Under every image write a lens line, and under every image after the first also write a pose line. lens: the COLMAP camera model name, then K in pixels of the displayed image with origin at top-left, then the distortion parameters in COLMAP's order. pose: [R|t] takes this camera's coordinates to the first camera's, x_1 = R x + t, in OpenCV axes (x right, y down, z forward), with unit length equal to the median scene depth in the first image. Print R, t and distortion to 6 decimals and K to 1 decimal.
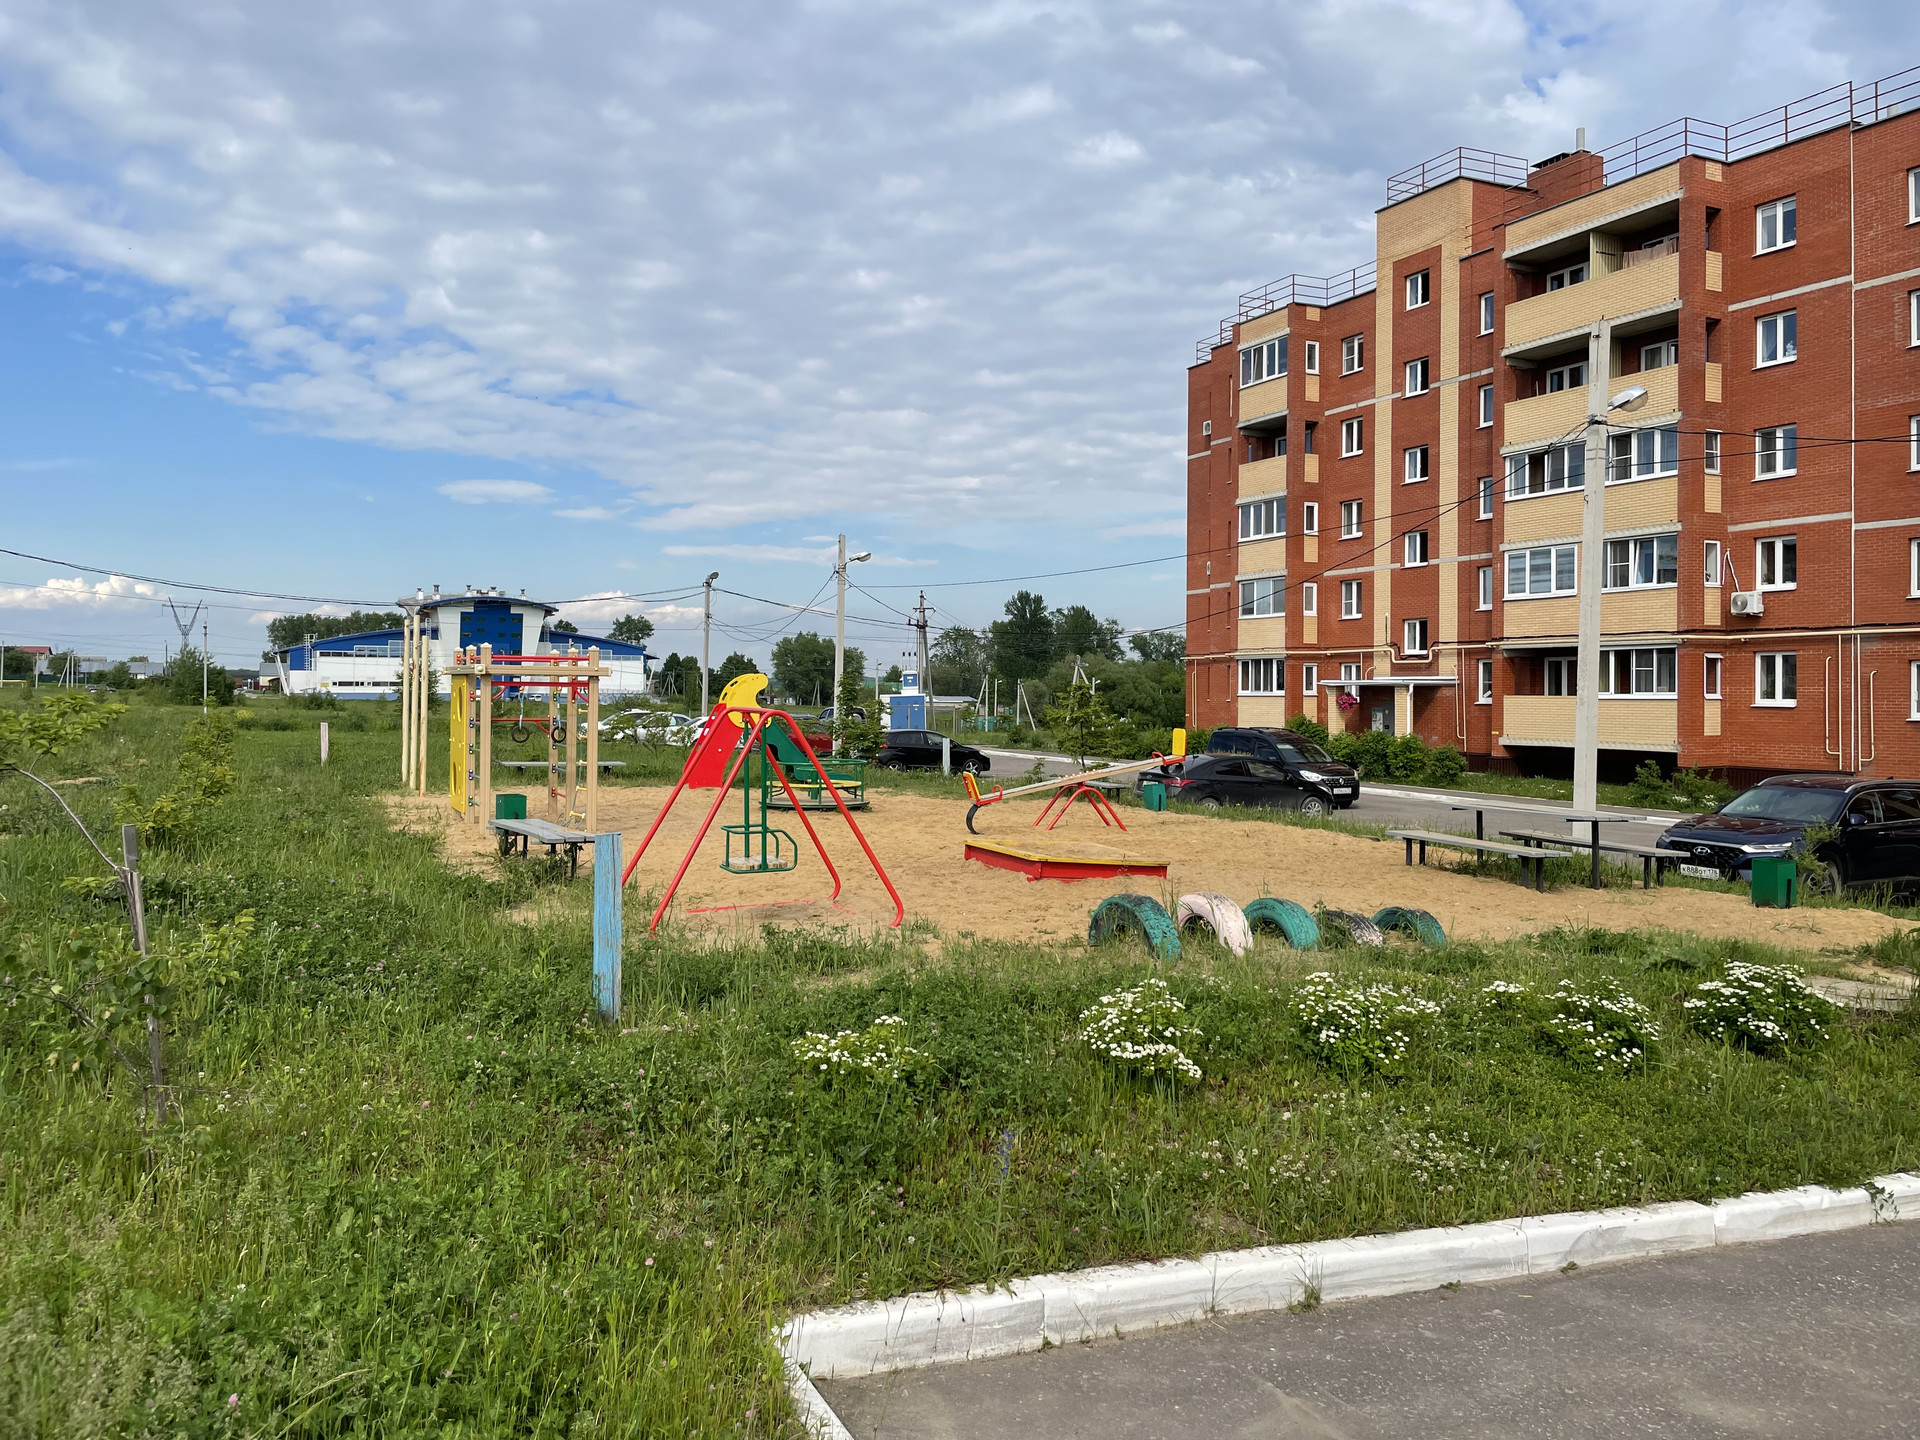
lens RADIAL K [[1471.2, 0, 957.1], [0, 1471.2, 701.3], [0, 0, 1]] dist [0.077161, -0.101275]
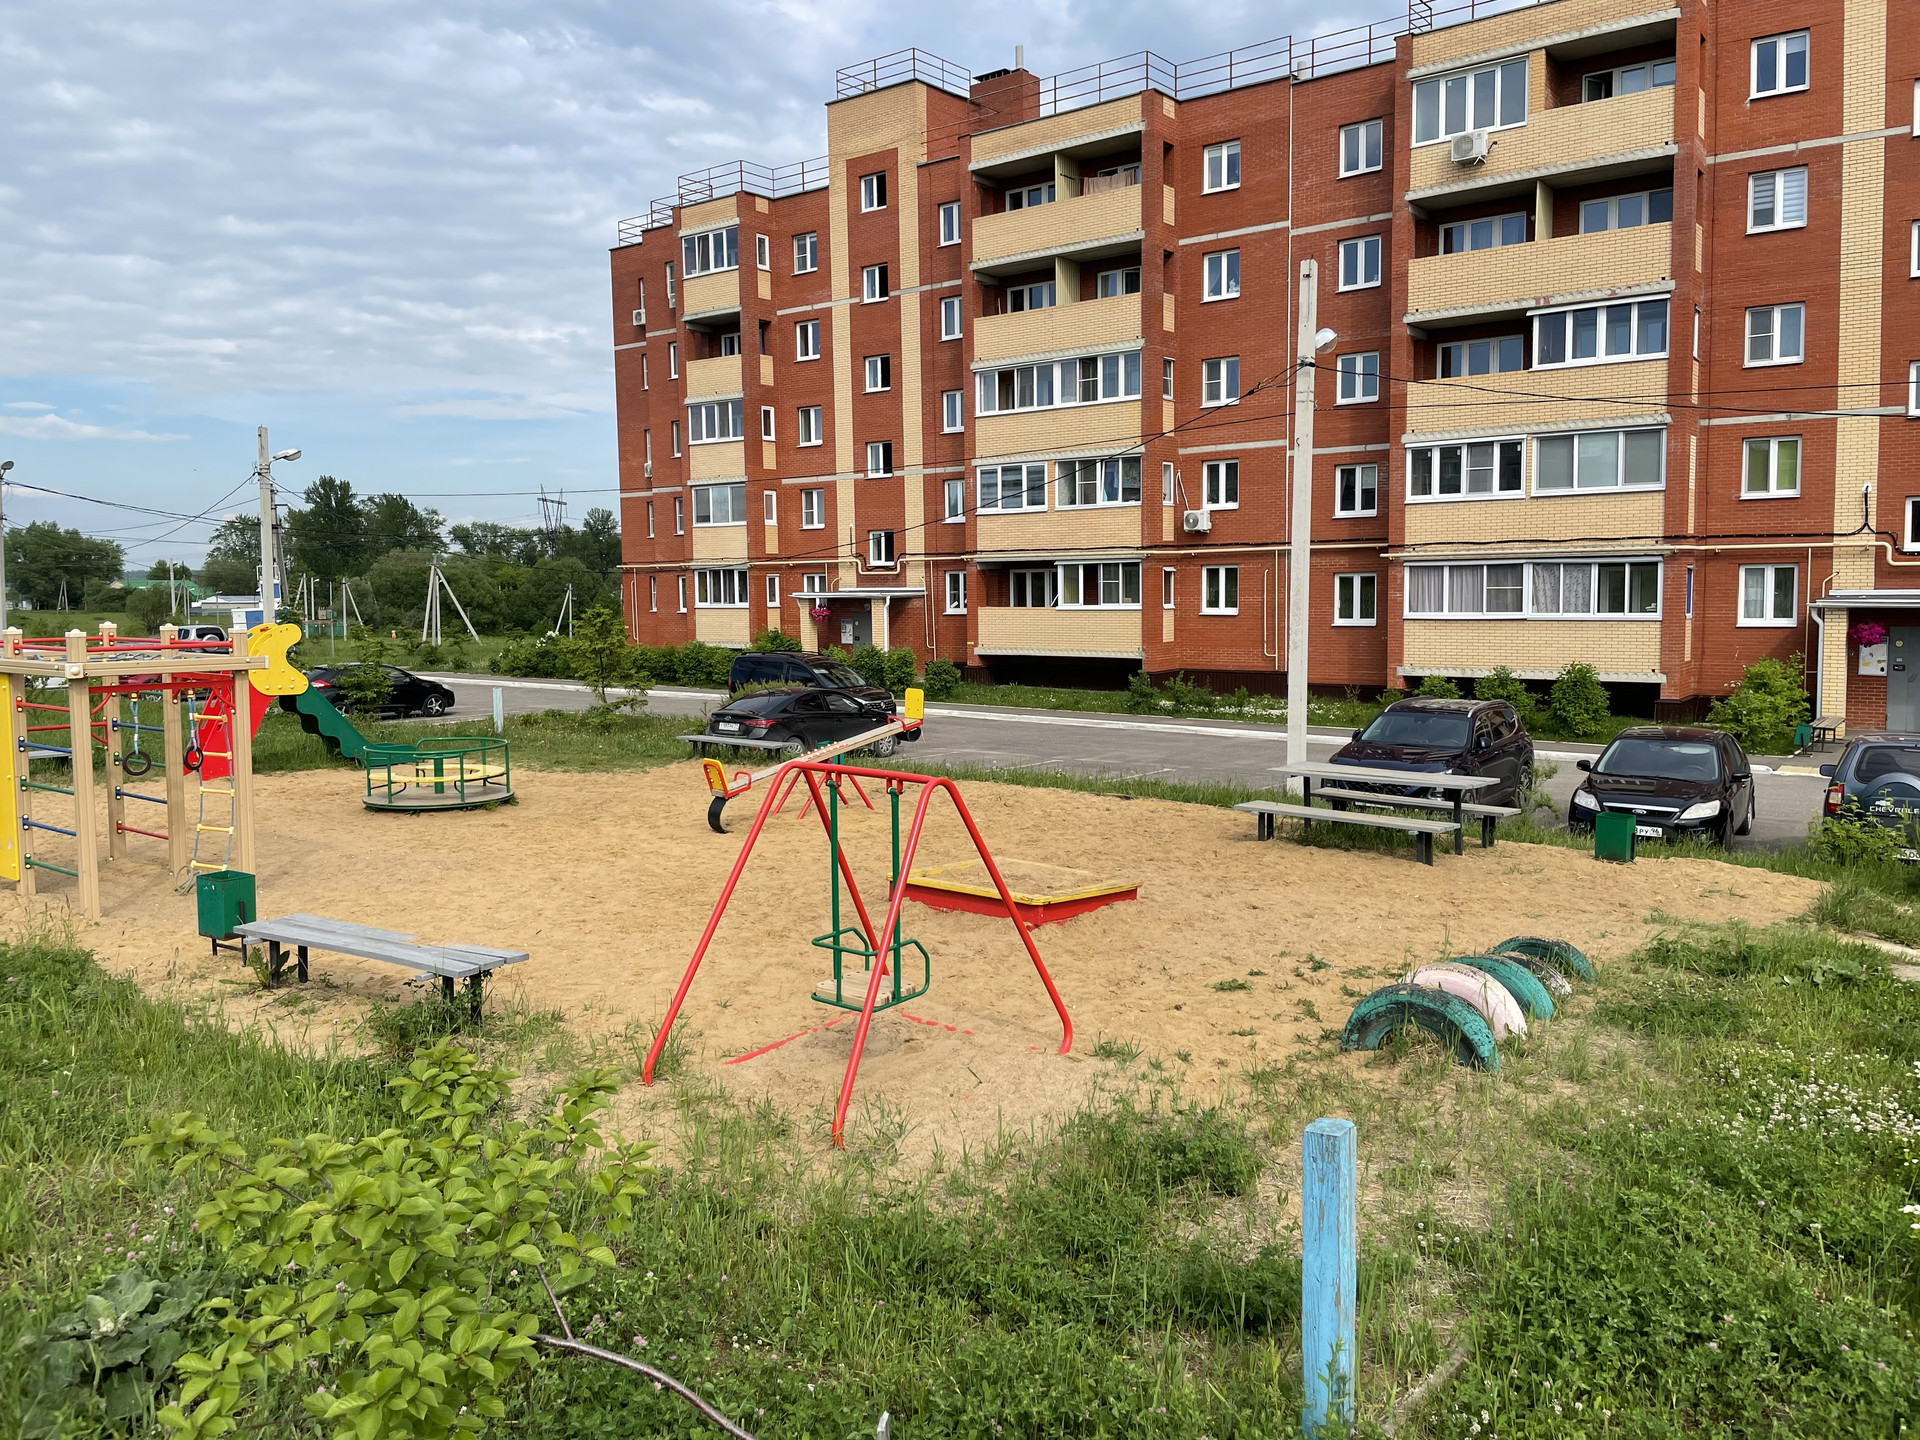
lens RADIAL K [[1471.2, 0, 937.7], [0, 1471.2, 705.4], [0, 0, 1]] dist [0.077161, -0.101275]
pose [[0.899214, -0.054630, 0.434084, -0.091754], [0.020133, 0.996289, 0.083678, -0.019189], [-0.437045, -0.066505, 0.896978, 0.076422]]
